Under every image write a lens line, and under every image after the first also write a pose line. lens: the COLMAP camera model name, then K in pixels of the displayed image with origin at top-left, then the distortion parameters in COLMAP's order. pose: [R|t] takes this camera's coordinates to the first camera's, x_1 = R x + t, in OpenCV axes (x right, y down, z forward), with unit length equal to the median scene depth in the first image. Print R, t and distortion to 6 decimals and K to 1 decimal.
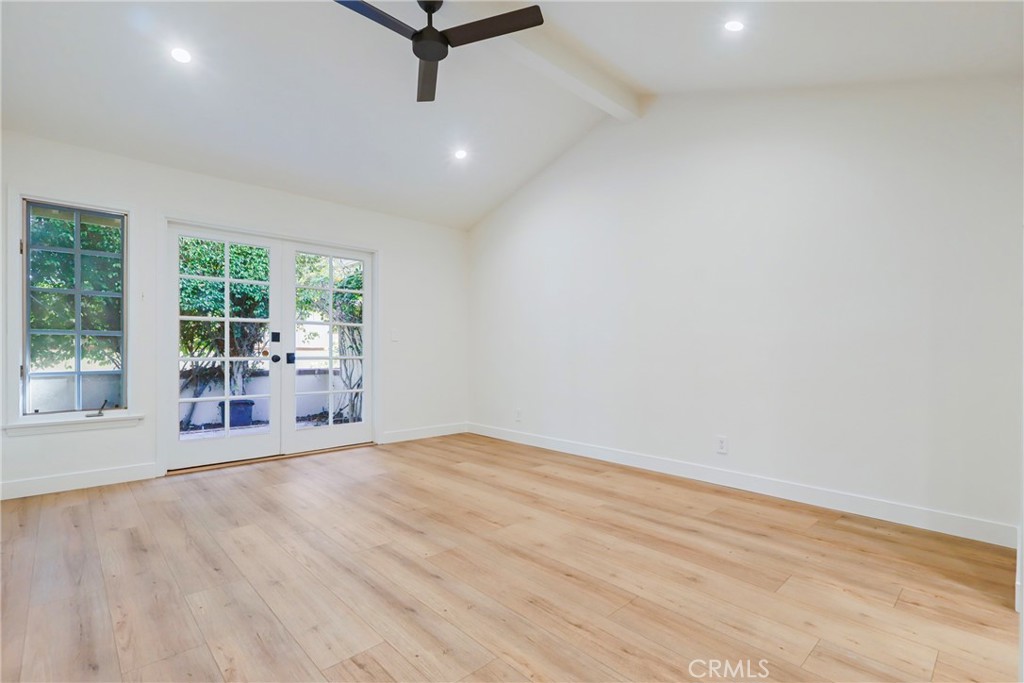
lens RADIAL K [[476.8, 0, 510.7], [0, 476.8, 349.0], [0, 0, 1]] dist [0.002662, -0.001368]
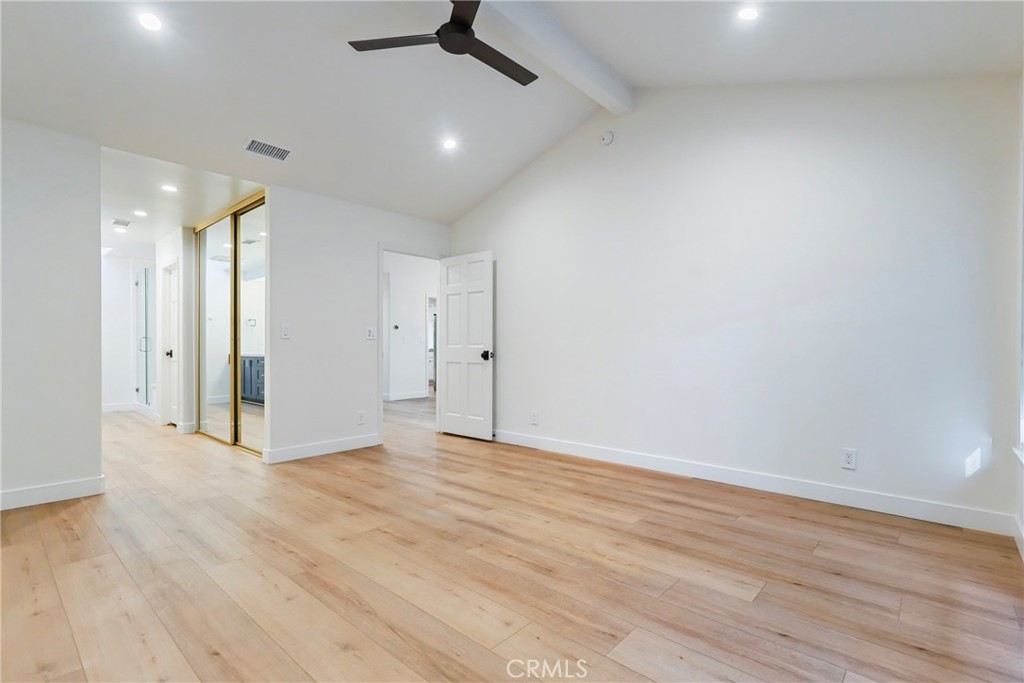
lens RADIAL K [[476.8, 0, 508.7], [0, 476.8, 345.3], [0, 0, 1]] dist [0.002662, -0.001368]
pose [[-0.996657, -0.006145, -0.081472, -0.202469], [-0.005827, 0.999974, -0.004143, 0.001564], [0.081496, -0.003654, -0.996667, 2.026111]]
